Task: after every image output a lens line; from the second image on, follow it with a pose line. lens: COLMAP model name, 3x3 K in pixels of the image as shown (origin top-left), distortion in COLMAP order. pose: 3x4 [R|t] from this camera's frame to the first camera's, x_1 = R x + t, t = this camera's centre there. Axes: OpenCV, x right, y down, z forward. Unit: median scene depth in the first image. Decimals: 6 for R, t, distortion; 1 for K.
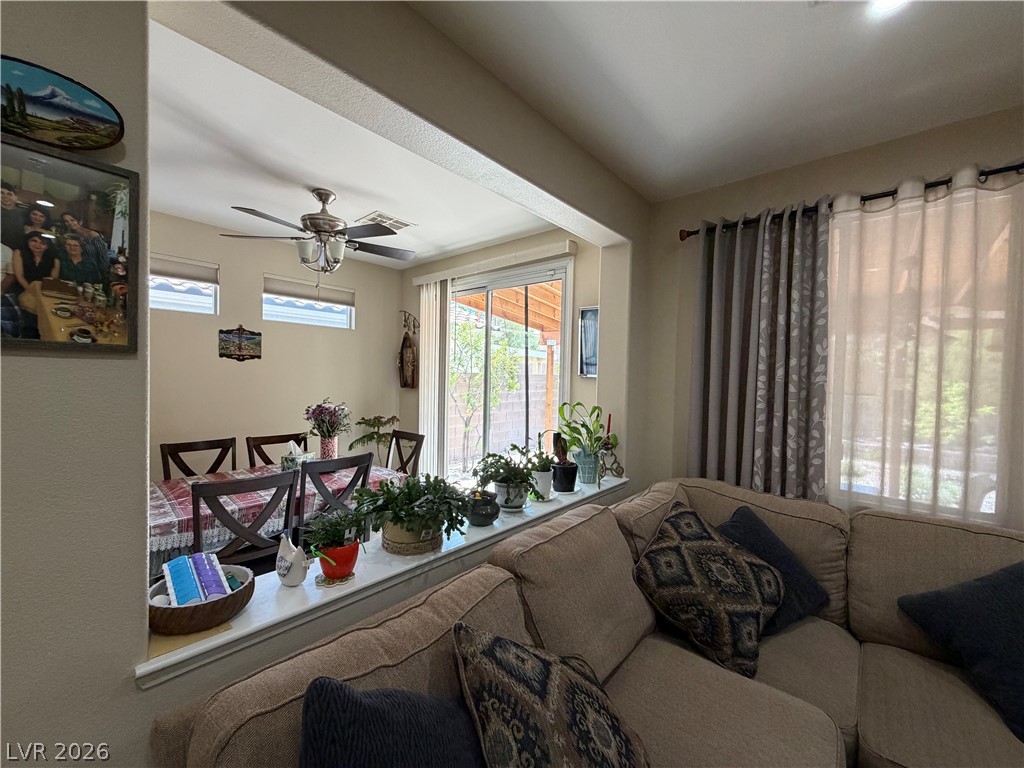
lens RADIAL K [[408.4, 0, 509.6], [0, 408.4, 384.5], [0, 0, 1]] dist [0.000666, 0.000252]
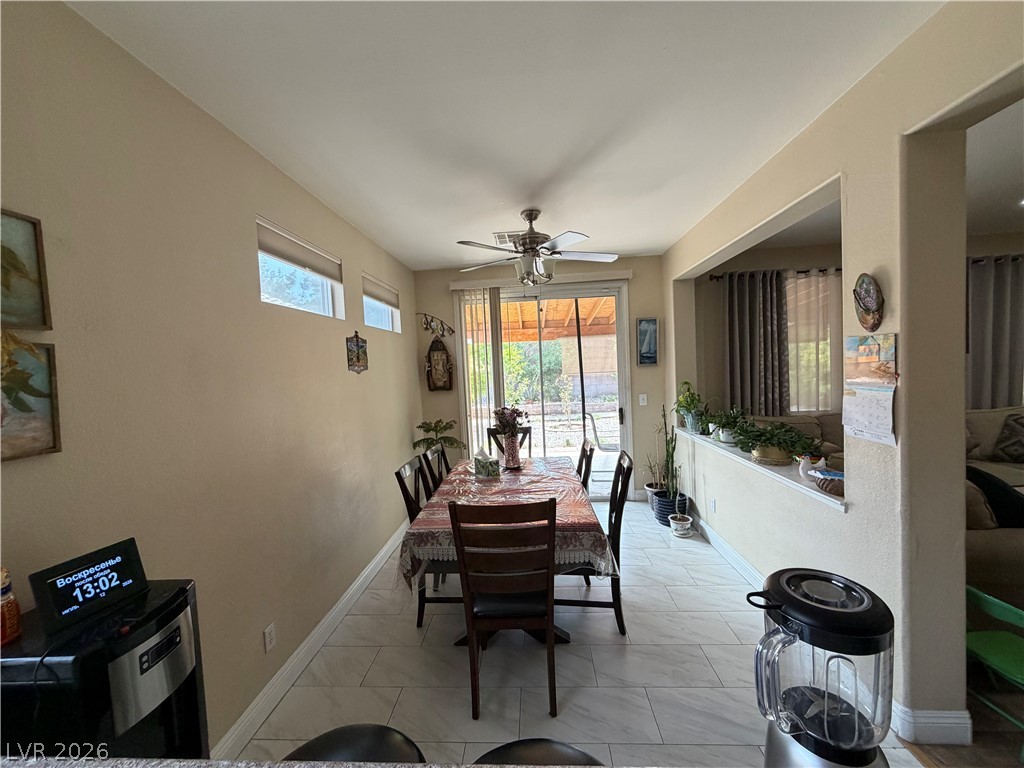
lens RADIAL K [[408.4, 0, 509.6], [0, 408.4, 384.5], [0, 0, 1]] dist [0.000666, 0.000252]
pose [[0.788471, -0.088482, 0.608674, -1.221300], [0.080699, 0.995926, 0.040240, -0.057377], [-0.609755, 0.017391, 0.792399, 0.173430]]
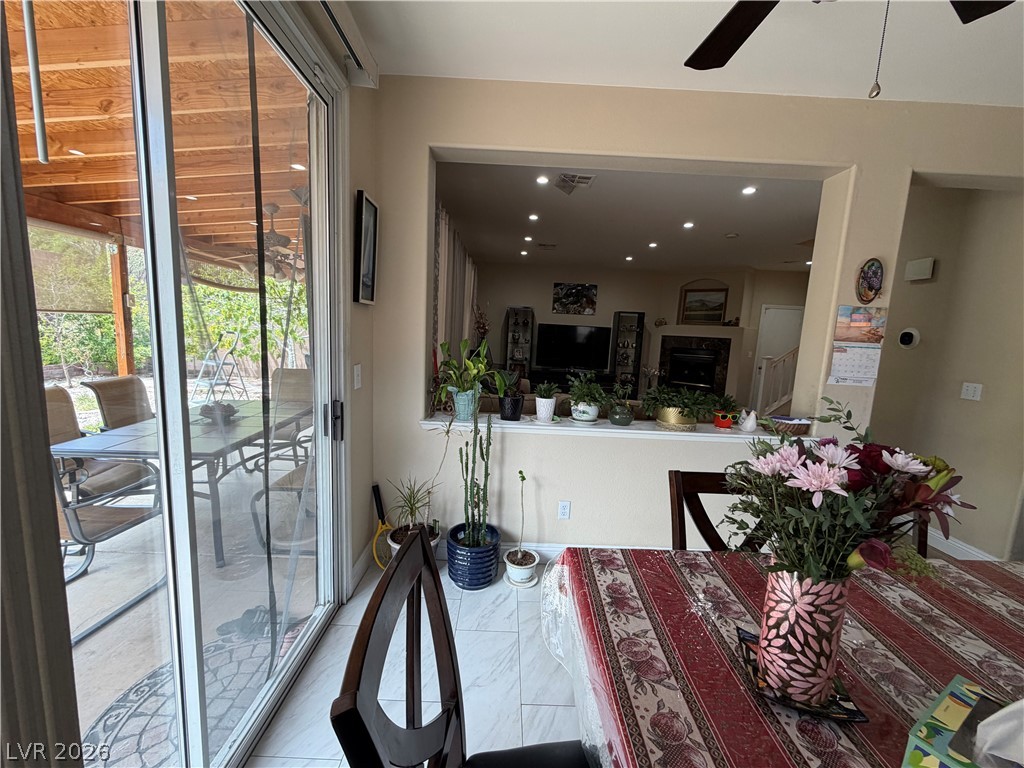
lens RADIAL K [[408.4, 0, 509.6], [0, 408.4, 384.5], [0, 0, 1]] dist [0.000666, 0.000252]
pose [[-0.662182, -0.152477, 0.733666, -0.552544], [-0.040979, 0.984982, 0.167722, -0.016030], [-0.748222, 0.080998, -0.658486, 1.443084]]
